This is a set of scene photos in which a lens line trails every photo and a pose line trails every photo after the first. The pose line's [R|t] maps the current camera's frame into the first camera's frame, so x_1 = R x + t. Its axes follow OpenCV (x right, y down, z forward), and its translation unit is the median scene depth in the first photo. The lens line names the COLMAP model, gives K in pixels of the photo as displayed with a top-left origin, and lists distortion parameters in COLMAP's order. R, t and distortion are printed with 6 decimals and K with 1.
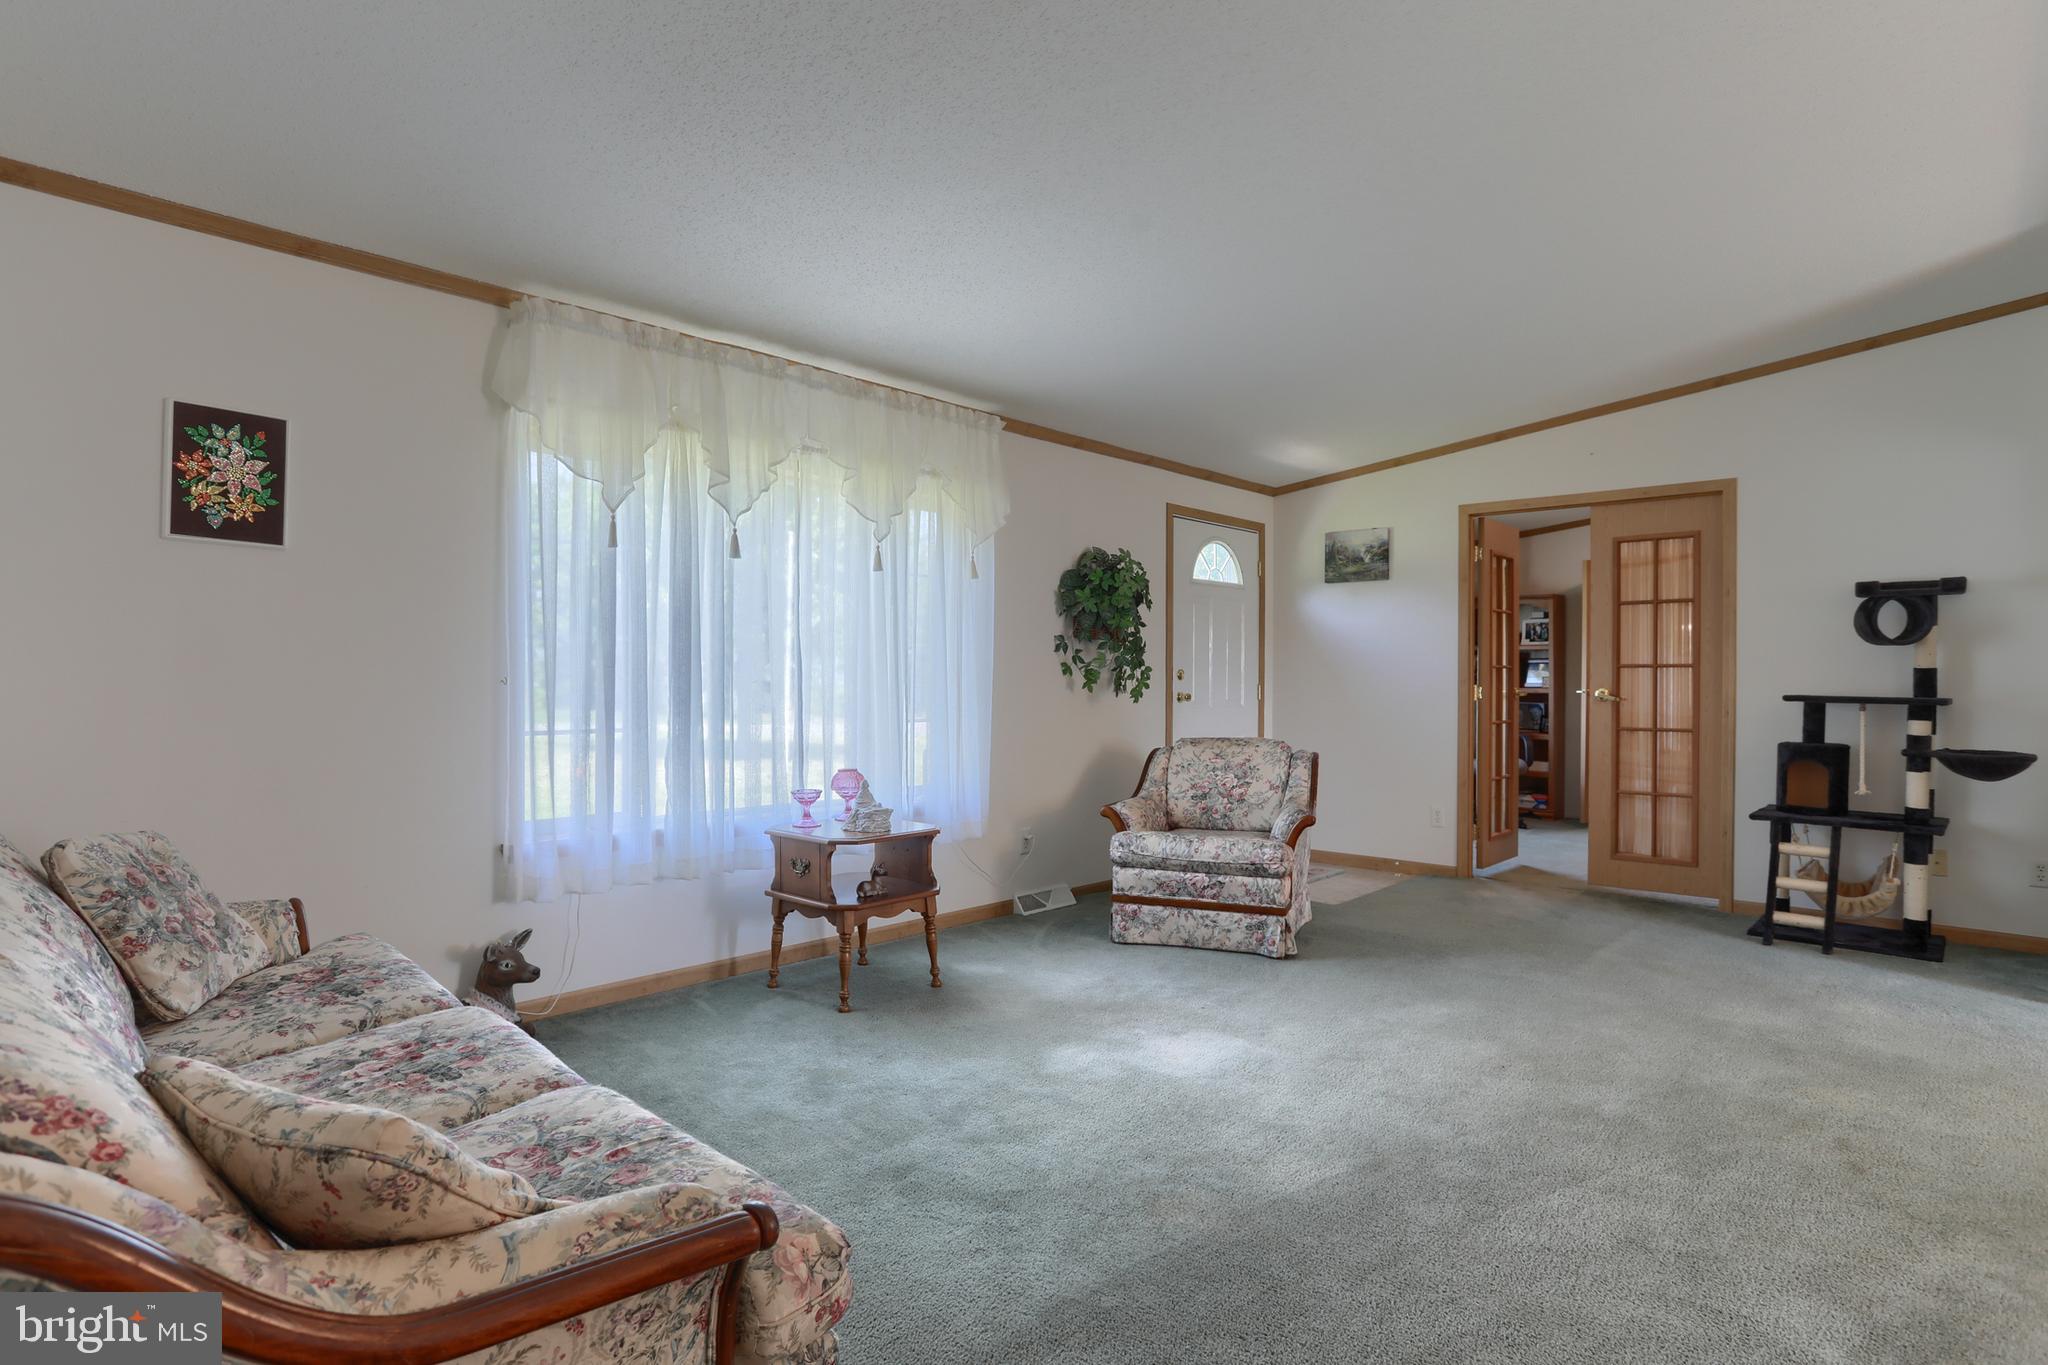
lens RADIAL K [[1065.1, 0, 1037.1], [0, 1065.1, 687.8], [0, 0, 1]] dist [-0.046979, 0.022639]
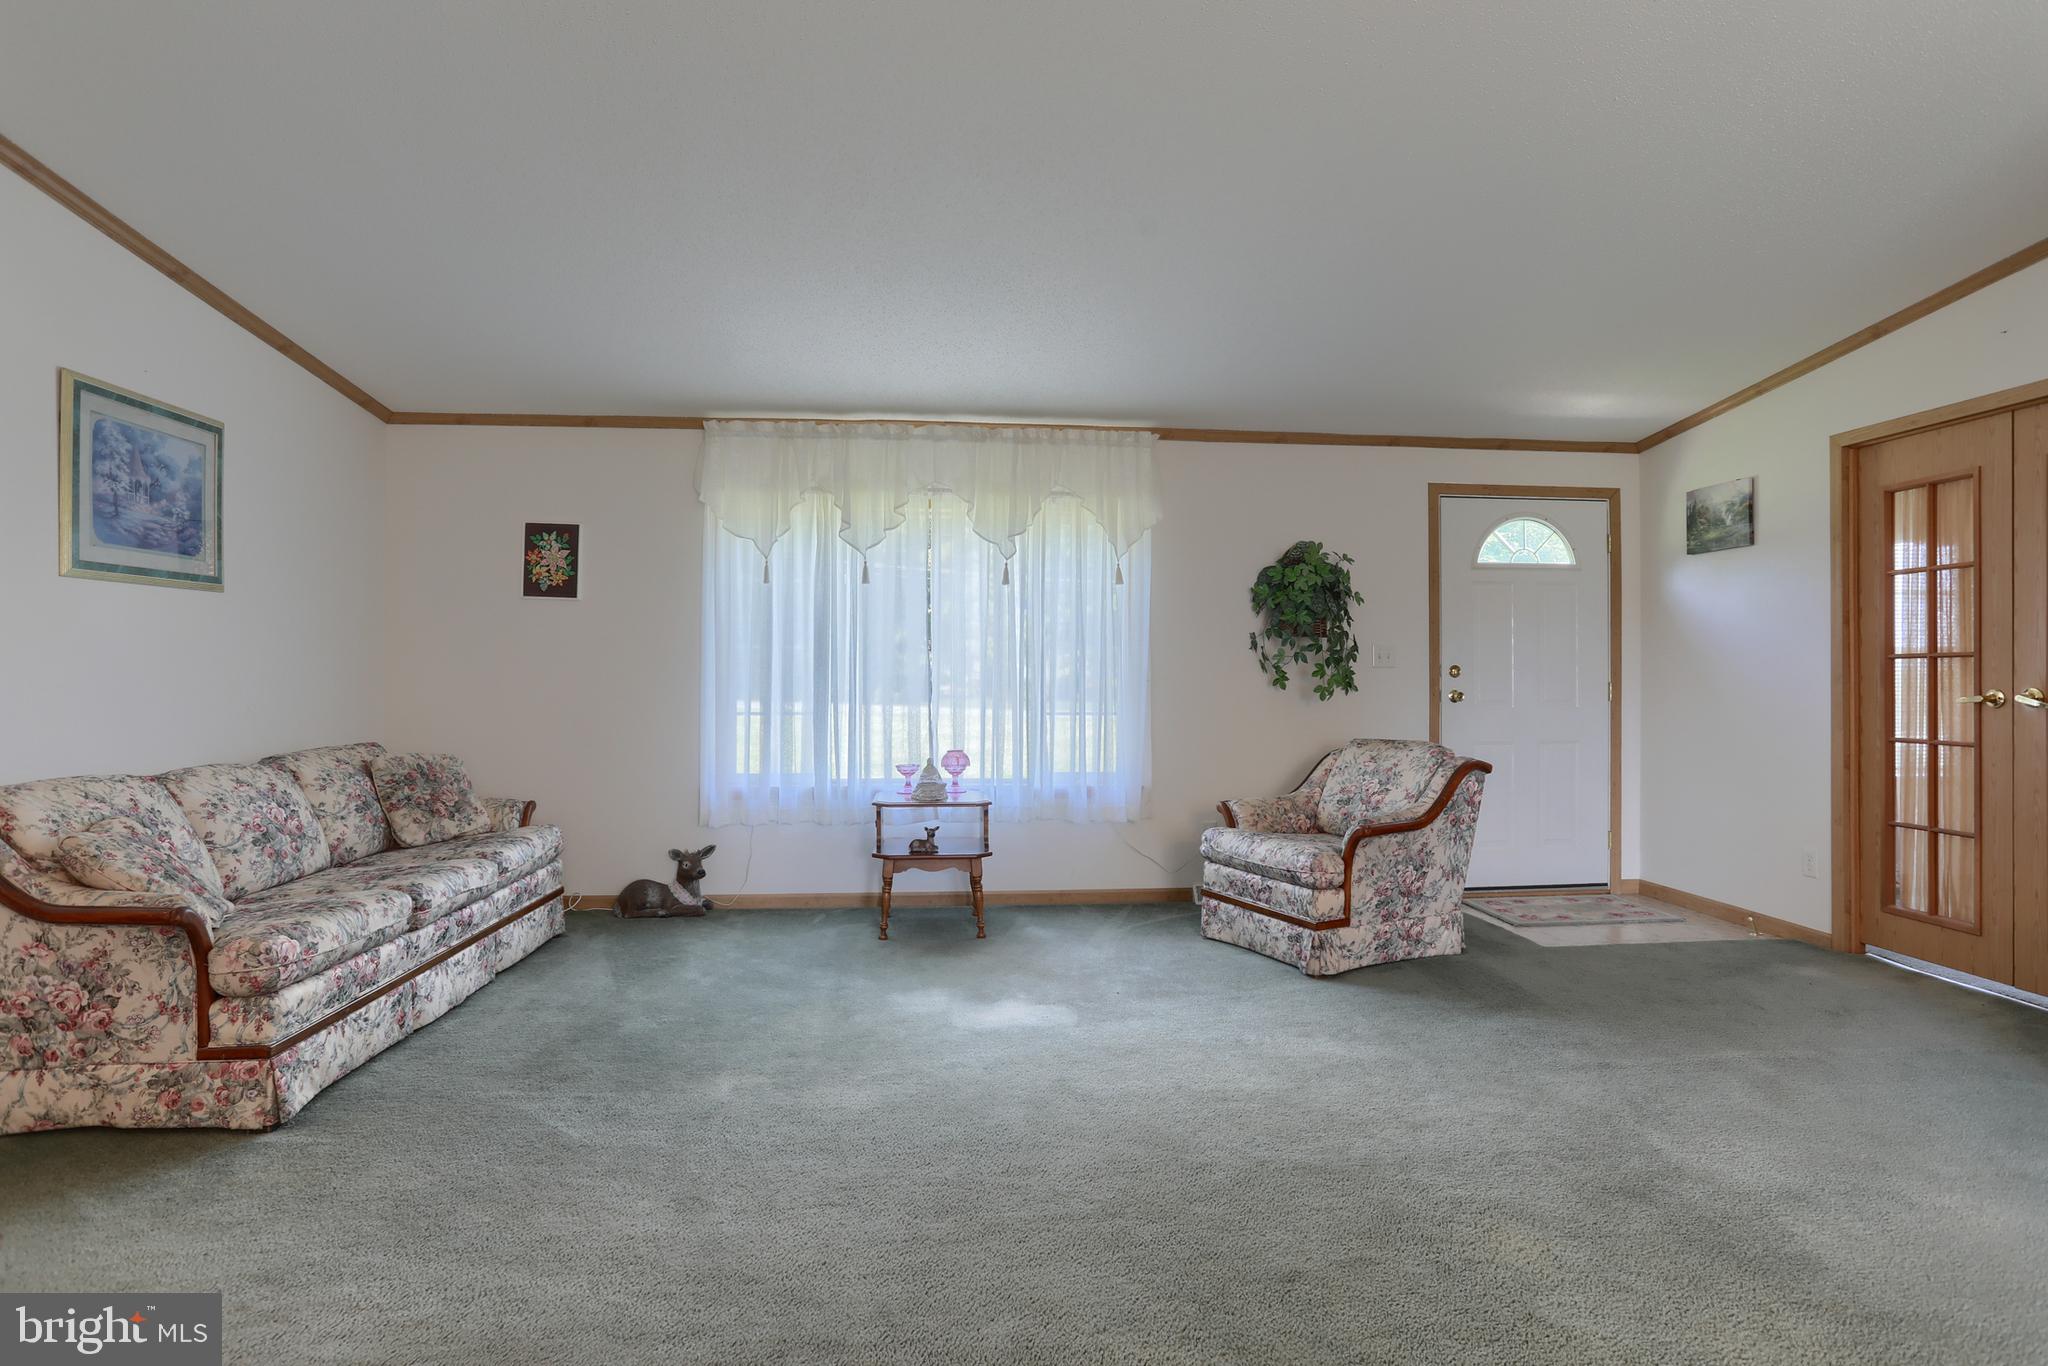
lens RADIAL K [[1065.1, 0, 1037.1], [0, 1065.1, 674.7], [0, 0, 1]] dist [-0.046979, 0.022639]
pose [[0.745268, -0.004255, -0.666752, 0.659580], [-0.004983, 0.999916, -0.011951, 0.004057], [0.666747, 0.012229, 0.745184, 0.144118]]
